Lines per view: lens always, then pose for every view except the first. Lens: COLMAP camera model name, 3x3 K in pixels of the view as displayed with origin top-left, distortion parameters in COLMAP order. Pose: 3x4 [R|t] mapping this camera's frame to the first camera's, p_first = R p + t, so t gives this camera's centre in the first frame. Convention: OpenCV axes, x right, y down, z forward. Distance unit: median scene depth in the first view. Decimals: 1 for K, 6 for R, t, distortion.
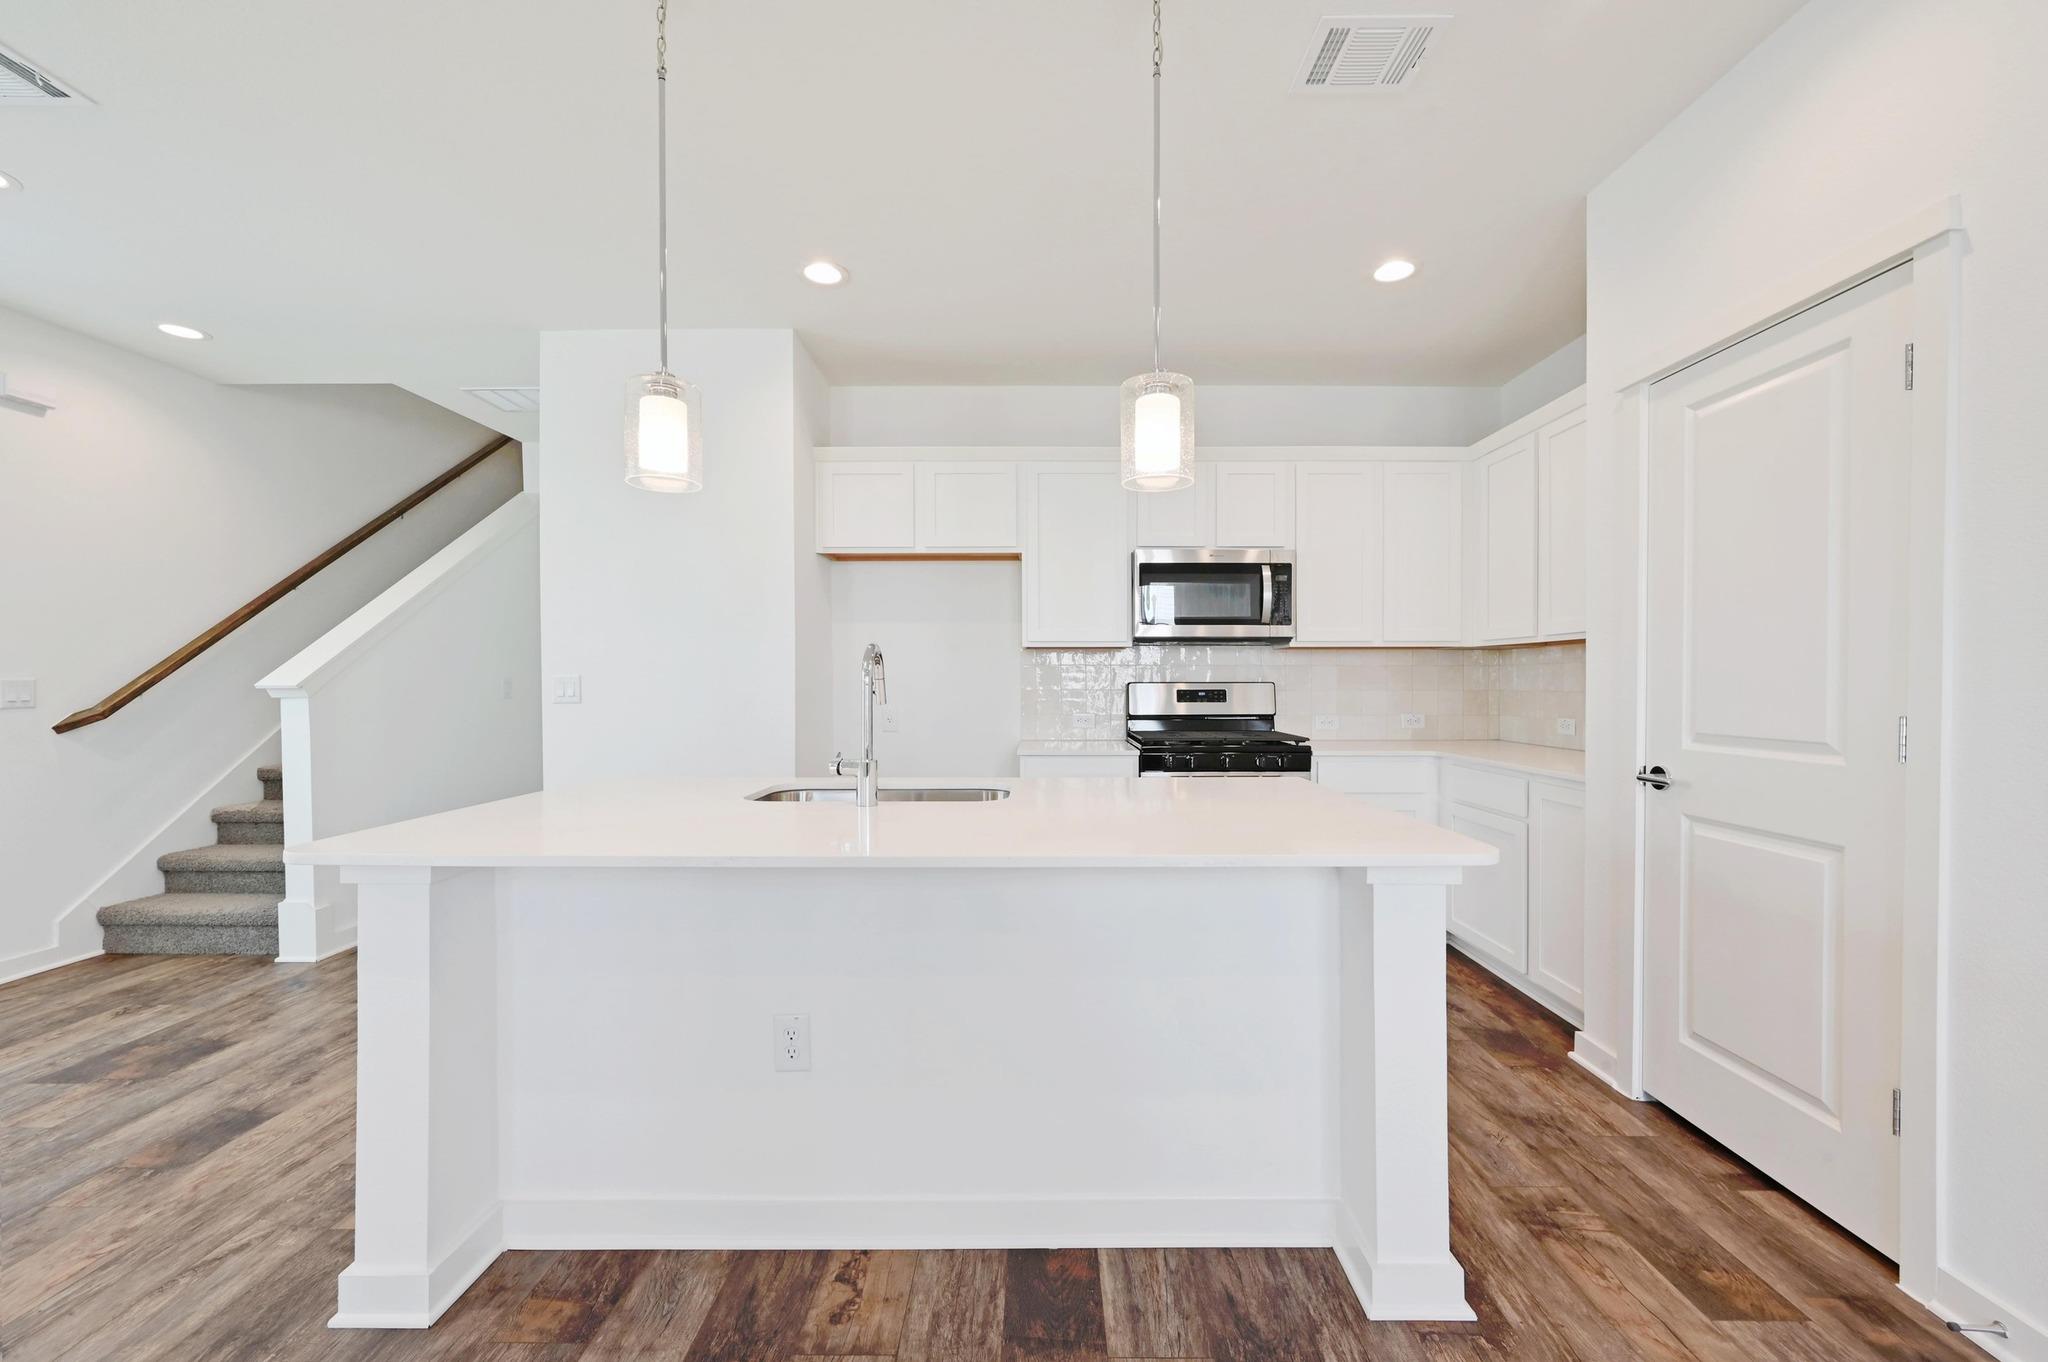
lens RADIAL K [[819.0, 0, 1040.0], [0, 819.0, 676.6], [0, 0, 1]] dist [-0.001288, -0.000055]
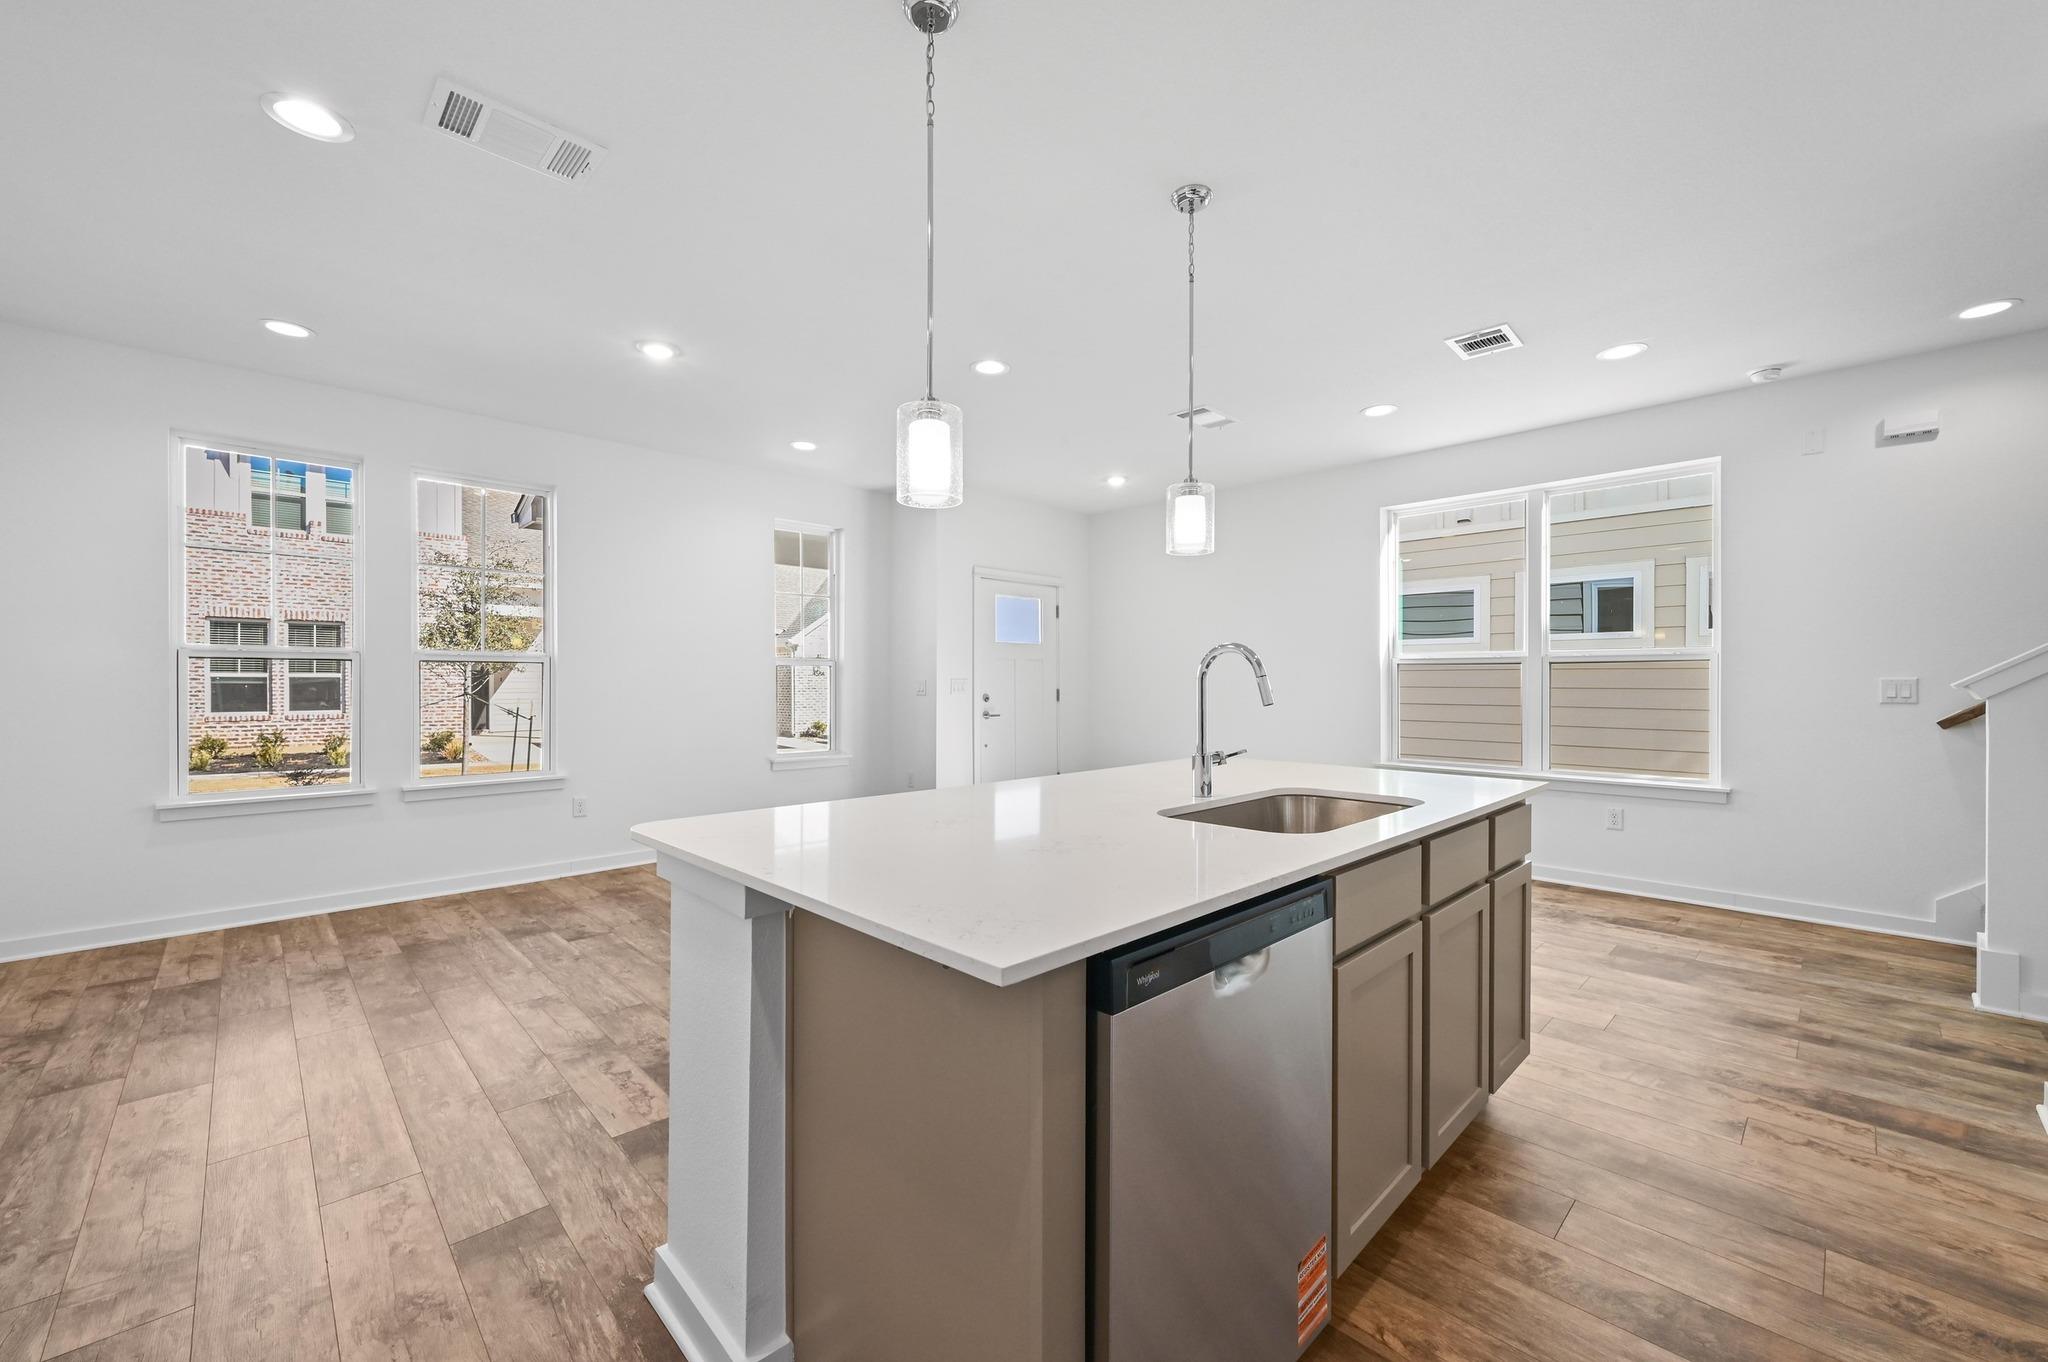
lens RADIAL K [[806.7, 0, 1026.5], [0, 806.7, 682.9], [0, 0, 1]] dist [-0.002041, 0.000015]
pose [[-0.712014, 0.002393, -0.702161, 0.431973], [0.003949, 0.999992, -0.000596, 0.005651], [0.702154, -0.003197, -0.712018, 0.953402]]
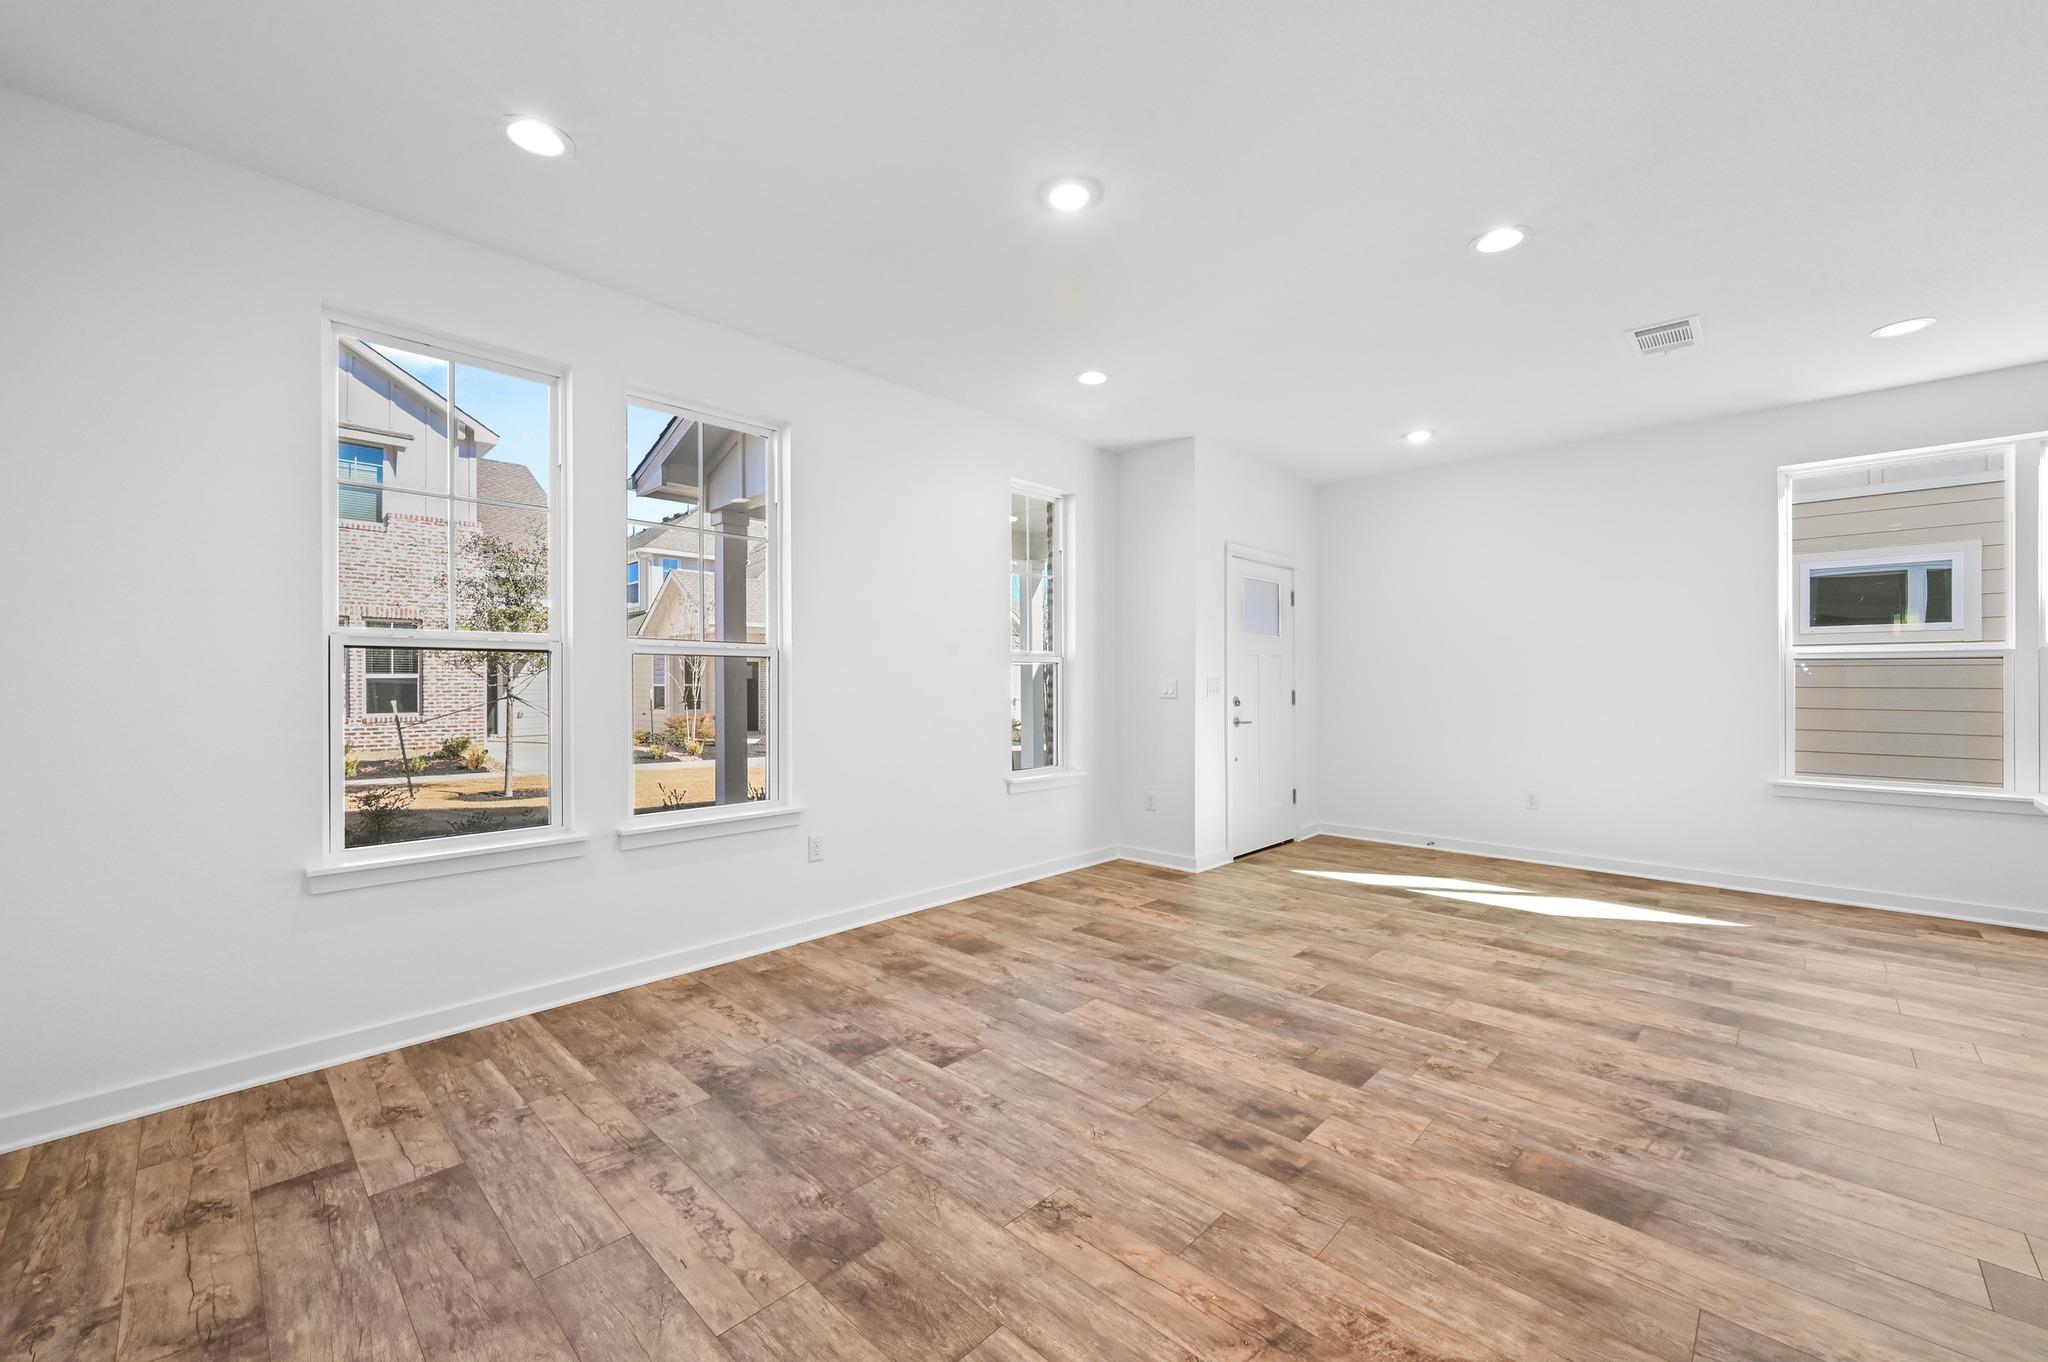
lens RADIAL K [[806.7, 0, 1026.5], [0, 806.7, 682.9], [0, 0, 1]] dist [-0.002041, 0.000015]
pose [[-0.687526, 0.002660, -0.726155, 0.591668], [0.004861, 0.999988, -0.000939, 0.002732], [0.726143, -0.004176, -0.687531, 0.287147]]
